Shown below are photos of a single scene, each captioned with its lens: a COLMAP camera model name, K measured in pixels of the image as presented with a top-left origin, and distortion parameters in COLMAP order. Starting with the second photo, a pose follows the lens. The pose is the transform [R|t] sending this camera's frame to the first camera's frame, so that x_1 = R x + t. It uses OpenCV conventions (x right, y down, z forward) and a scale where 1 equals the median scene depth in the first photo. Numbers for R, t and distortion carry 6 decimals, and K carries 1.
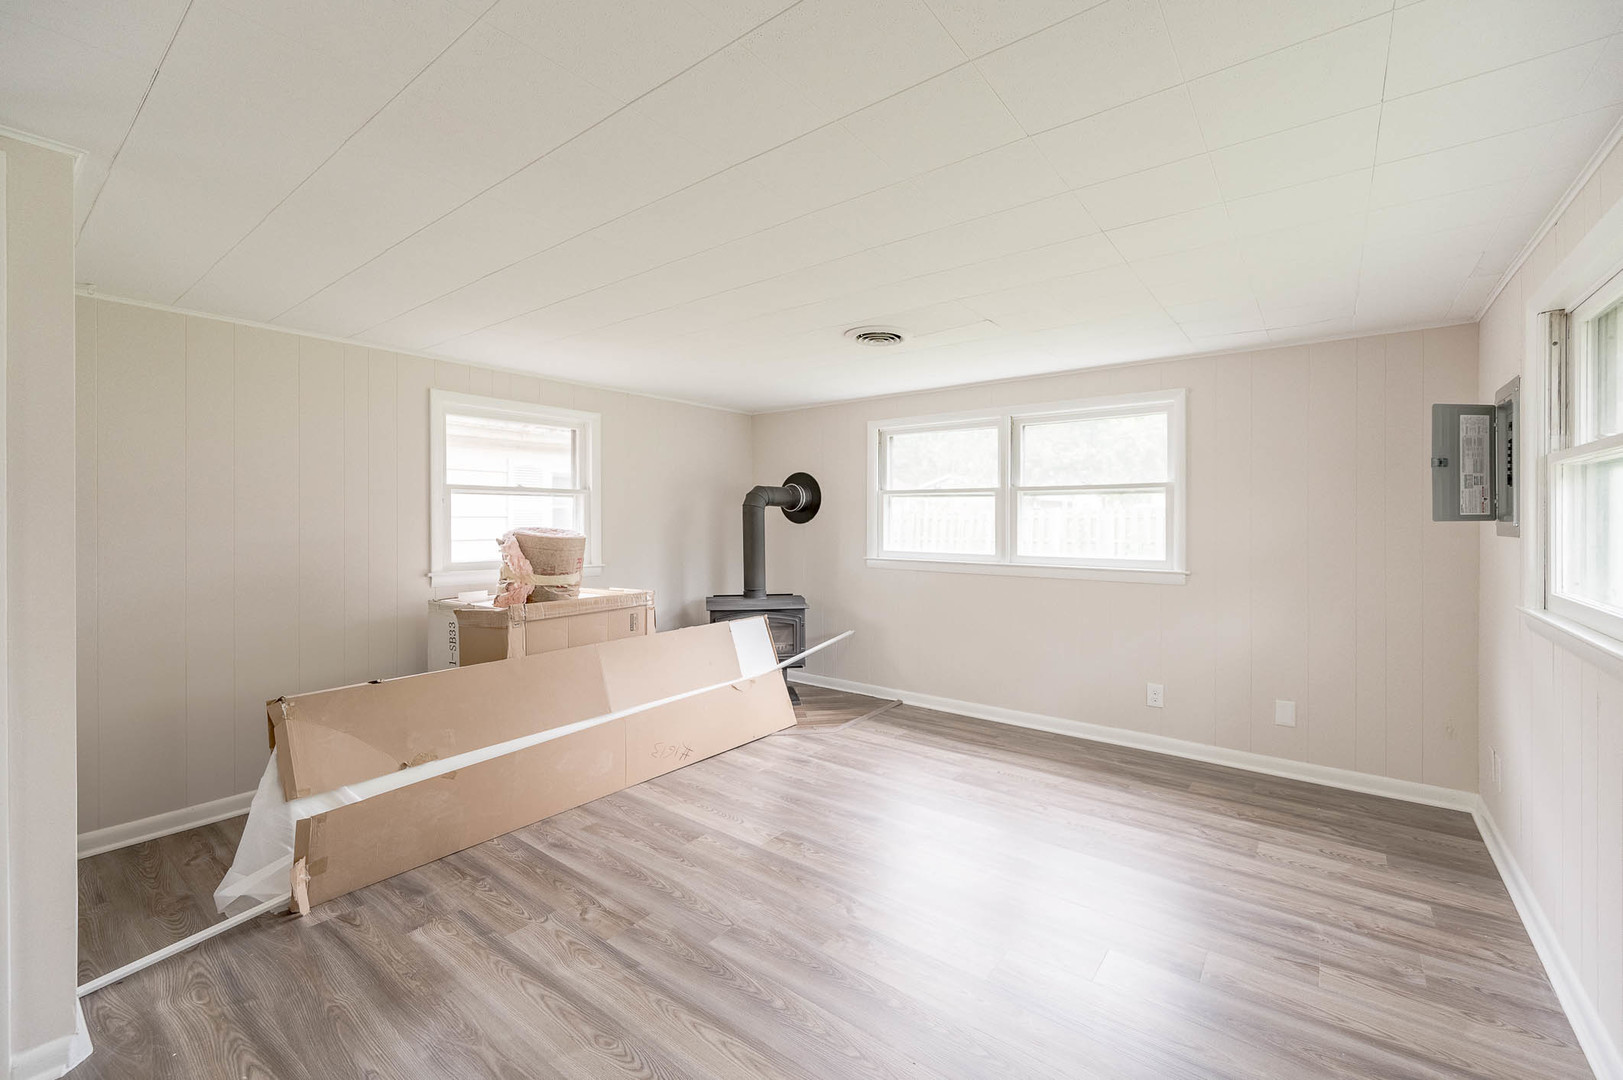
lens RADIAL K [[650.3, 0, 811.6], [0, 650.3, 525.0], [0, 0, 1]] dist [-0.003481, -0.001116]
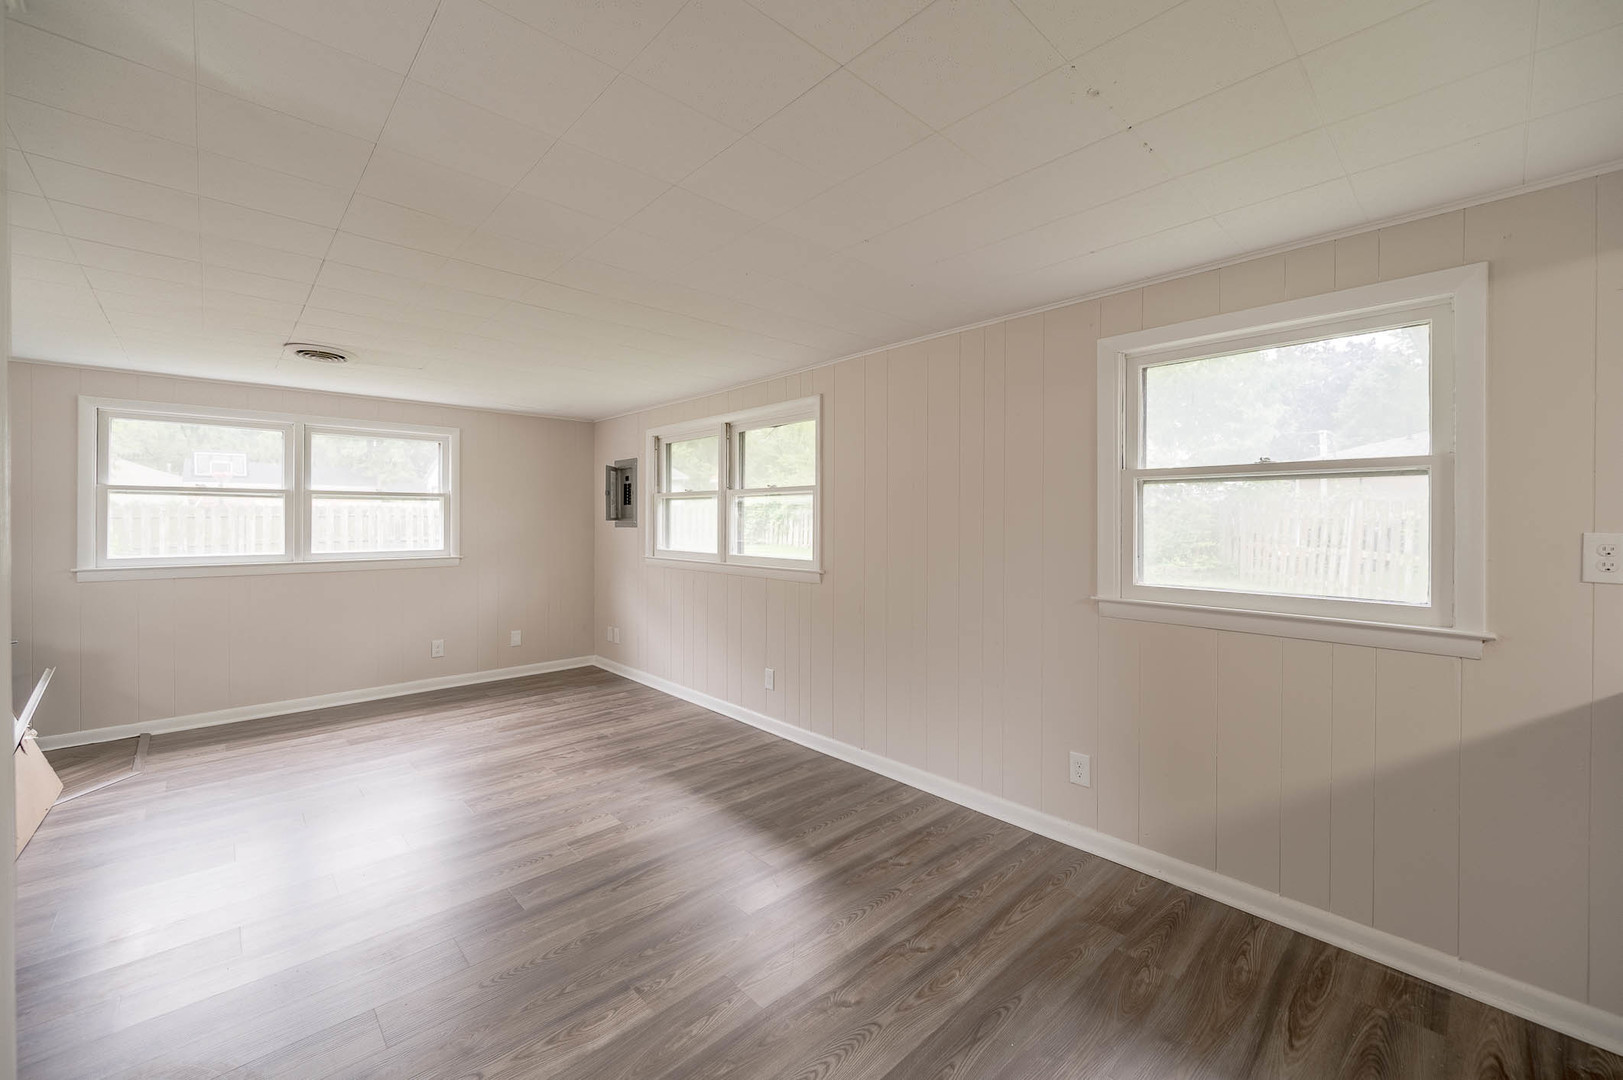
lens RADIAL K [[650.3, 0, 818.3], [0, 650.3, 513.4], [0, 0, 1]] dist [-0.003481, -0.001116]
pose [[0.152619, 0.005600, 0.988269, -0.682074], [0.008933, 0.999935, -0.007046, -0.005446], [-0.988245, 0.009904, 0.152559, -0.004975]]
